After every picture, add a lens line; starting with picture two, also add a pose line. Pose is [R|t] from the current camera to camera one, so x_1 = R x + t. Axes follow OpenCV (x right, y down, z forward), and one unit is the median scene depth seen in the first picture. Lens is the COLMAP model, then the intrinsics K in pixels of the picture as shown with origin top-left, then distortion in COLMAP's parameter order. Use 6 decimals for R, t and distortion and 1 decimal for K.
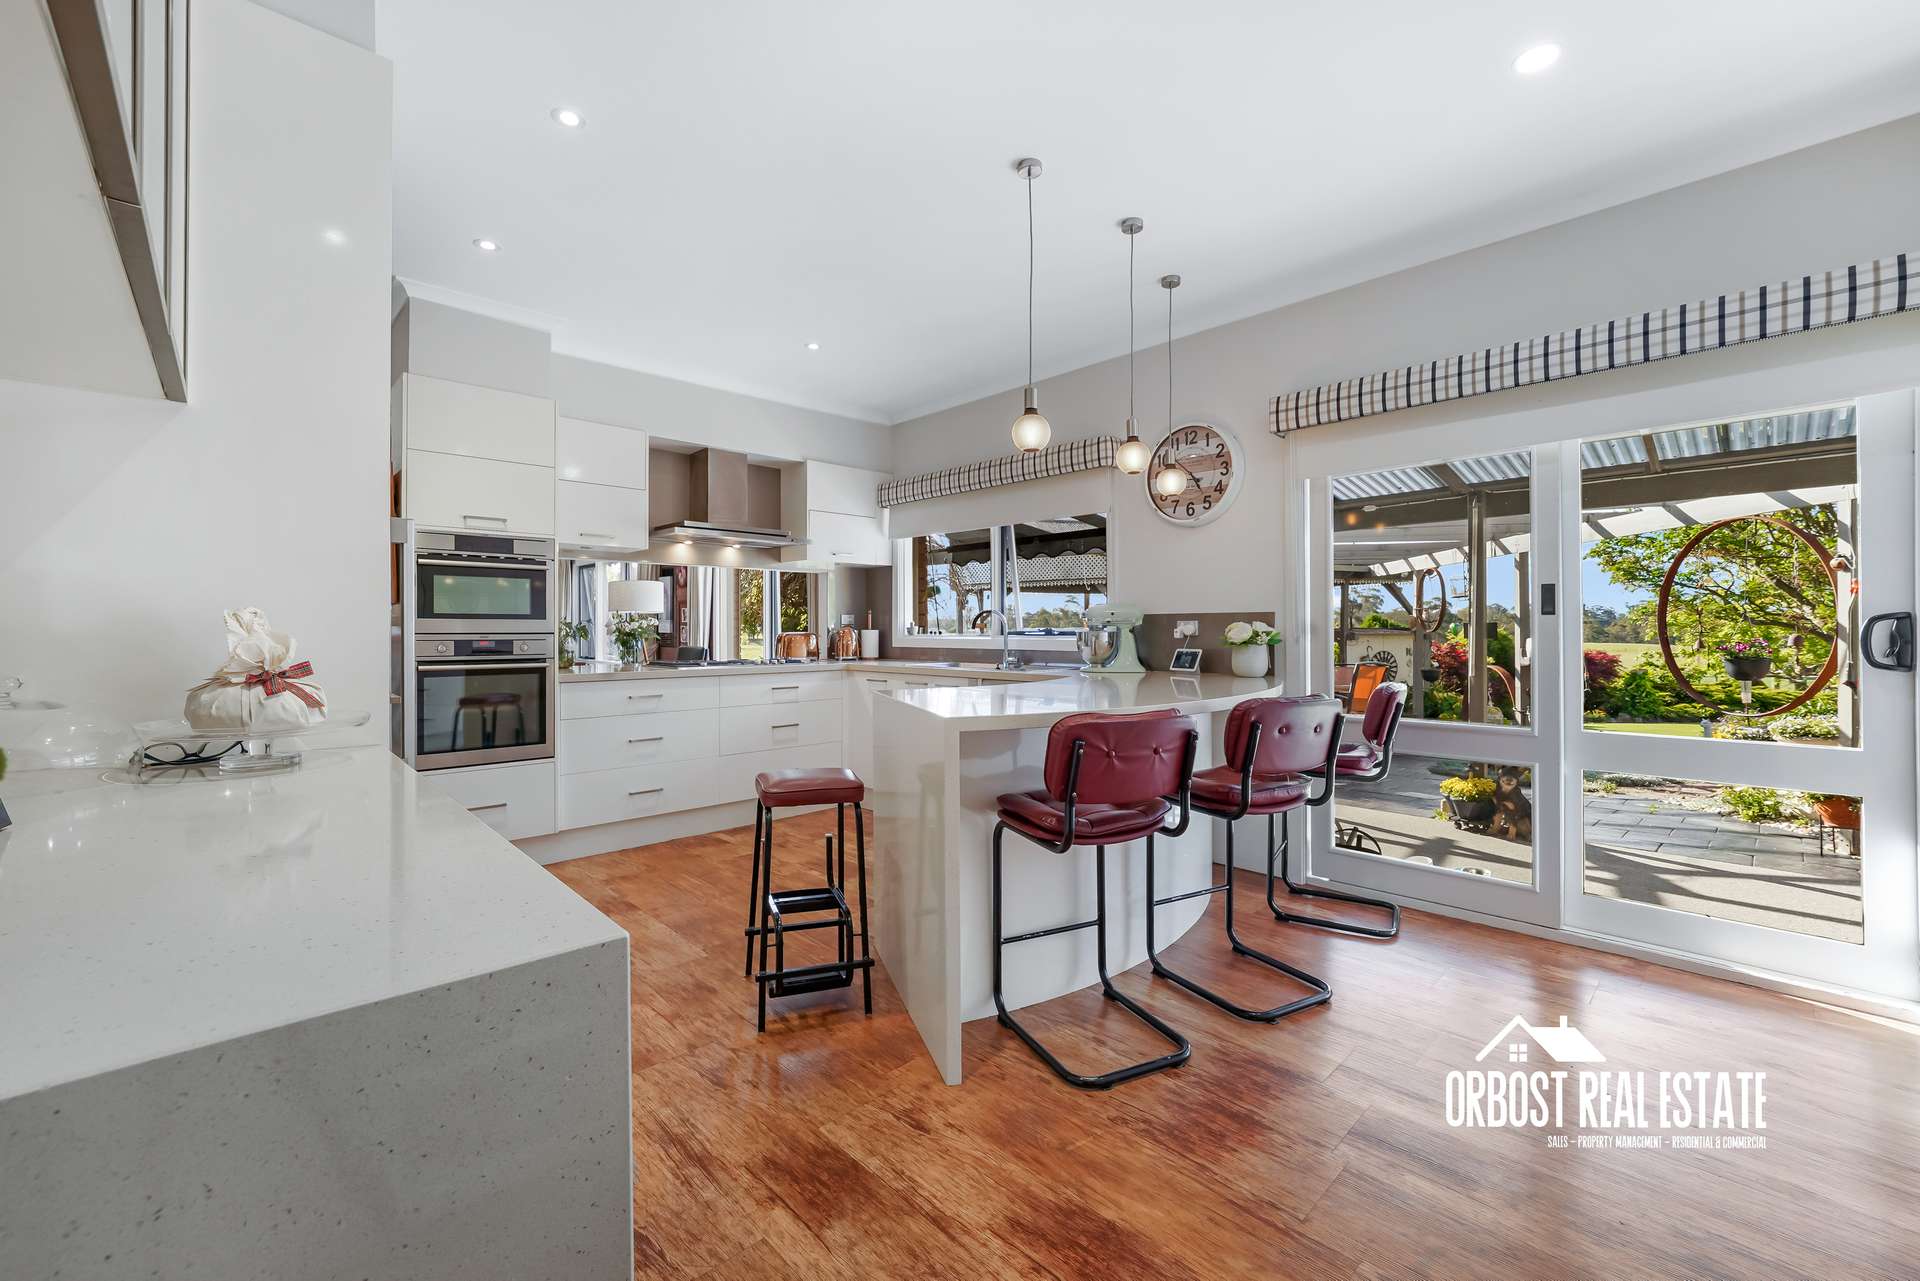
lens RADIAL K [[772.6, 0, 960.0], [0, 772.6, 640.5], [0, 0, 1]] dist [-0.000454, -0.000017]
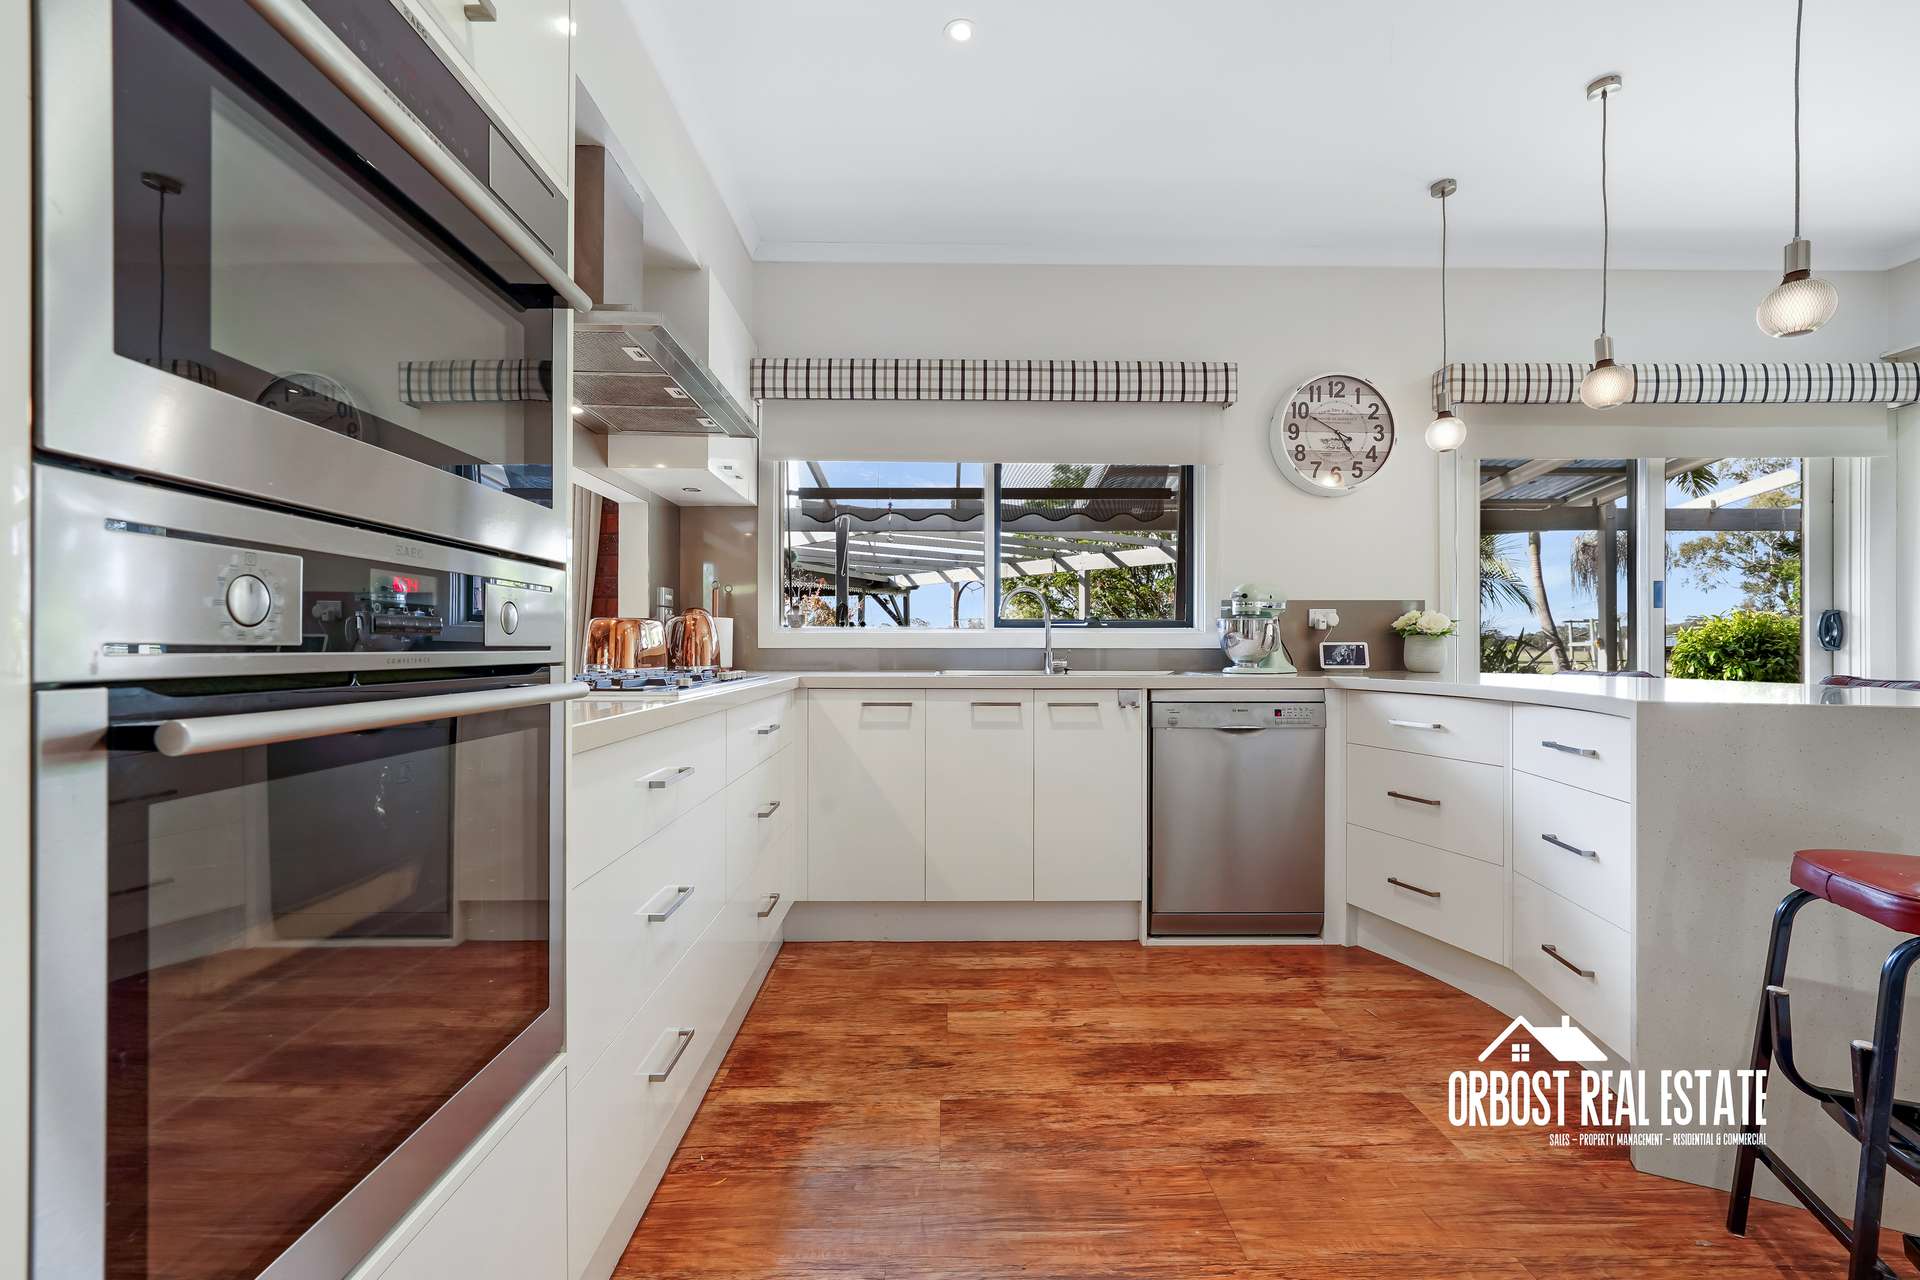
lens RADIAL K [[852.5, 0, 960.0], [0, 852.5, 640.0], [0, 0, 1]] dist [0.007863, 0.000026]
pose [[0.675815, -0.004346, 0.737058, -0.655600], [0.004107, 0.999989, 0.002131, 0.002596], [-0.737059, 0.001587, 0.675826, 0.687799]]
